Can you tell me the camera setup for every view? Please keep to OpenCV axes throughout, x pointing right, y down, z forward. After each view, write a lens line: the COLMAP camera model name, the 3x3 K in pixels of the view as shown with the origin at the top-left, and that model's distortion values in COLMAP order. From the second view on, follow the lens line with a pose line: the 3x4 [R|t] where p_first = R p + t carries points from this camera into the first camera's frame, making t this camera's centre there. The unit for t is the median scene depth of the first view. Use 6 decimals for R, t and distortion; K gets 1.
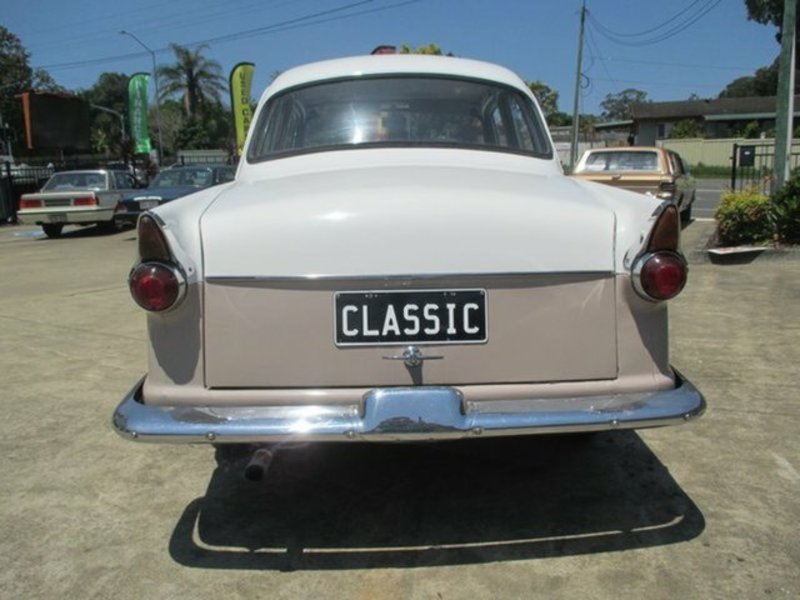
lens RADIAL K [[665.5, 0, 406.8], [0, 665.5, 298.8], [0, 0, 1]] dist [-0.042290, 0.016011]
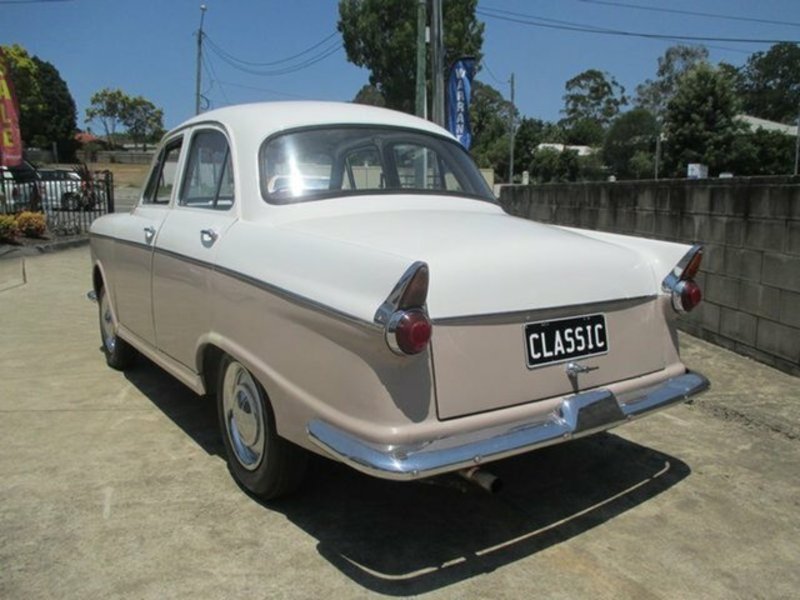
lens RADIAL K [[665.5, 0, 409.7], [0, 665.5, 293.6], [0, 0, 1]] dist [-0.042290, 0.016011]
pose [[0.834361, -0.057283, 0.548234, -0.719691], [0.076895, 0.996956, -0.012860, -0.050477], [-0.545828, 0.052886, 0.836226, 0.074653]]
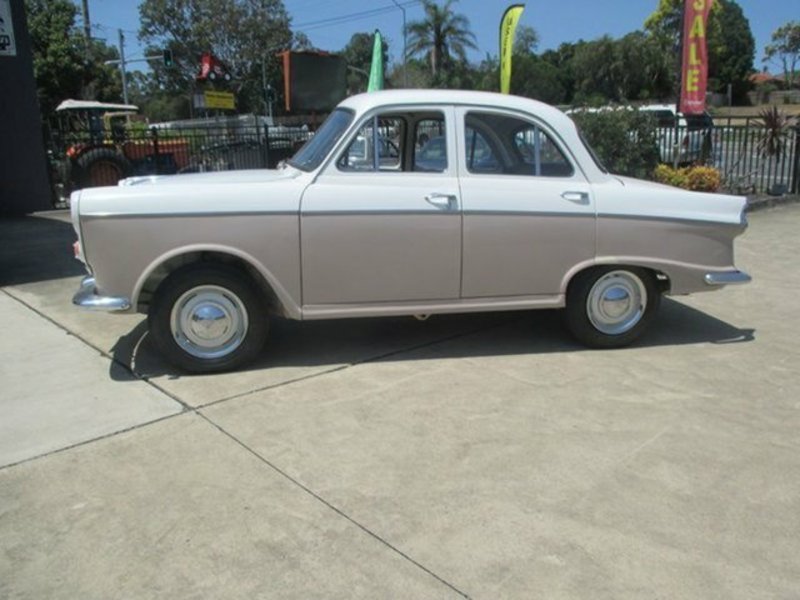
lens RADIAL K [[665.5, 0, 408.2], [0, 665.5, 292.0], [0, 0, 1]] dist [-0.042290, 0.016011]
pose [[0.943930, 0.079081, -0.320534, -0.734226], [-0.062817, 0.996172, 0.060782, -0.326360], [0.324113, -0.037239, 0.945285, 1.258829]]
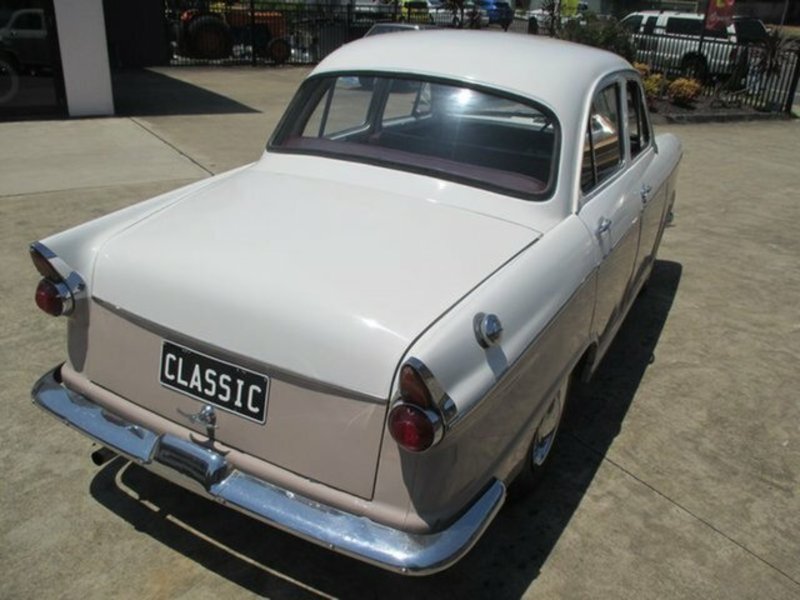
lens RADIAL K [[665.5, 0, 407.5], [0, 665.5, 298.5], [0, 0, 1]] dist [-0.042290, 0.016011]
pose [[0.869124, 0.260445, -0.420466, 0.543671], [-0.162844, 0.953409, 0.253955, -0.329186], [0.467017, -0.152248, 0.871043, 0.169754]]
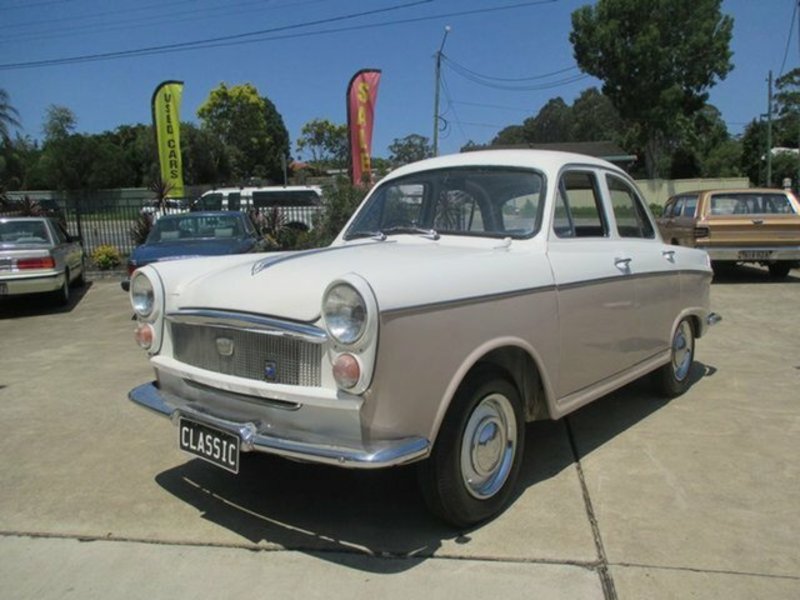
lens RADIAL K [[665.5, 0, 403.3], [0, 665.5, 287.3], [0, 0, 1]] dist [-0.042290, 0.016011]
pose [[0.947735, -0.043393, 0.316094, -2.210117], [0.067806, 0.995470, -0.066643, -0.336229], [-0.311770, 0.084593, 0.946384, 1.545000]]
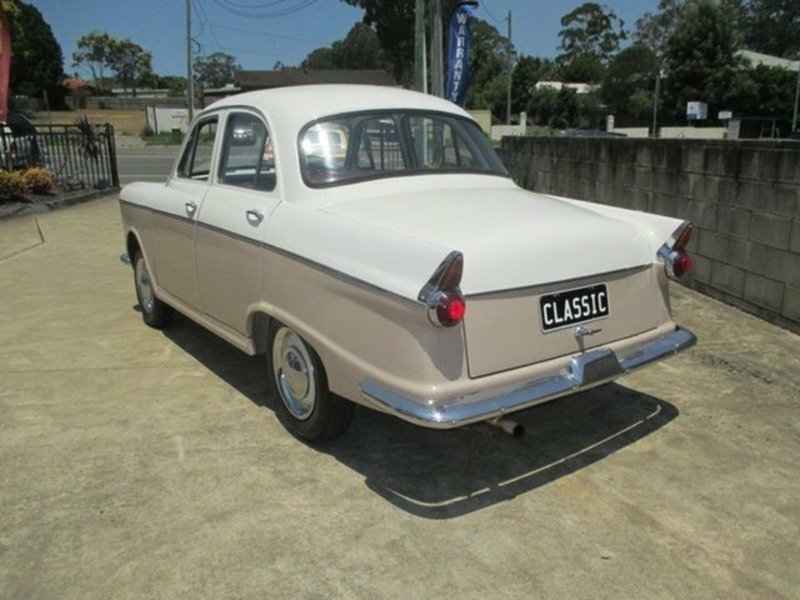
lens RADIAL K [[665.5, 0, 408.8], [0, 665.5, 296.8], [0, 0, 1]] dist [-0.042290, 0.016011]
pose [[0.831145, -0.121225, 0.542681, -0.856461], [0.093744, 0.992525, 0.078139, -0.111994], [-0.548097, -0.014072, 0.836296, -0.035975]]
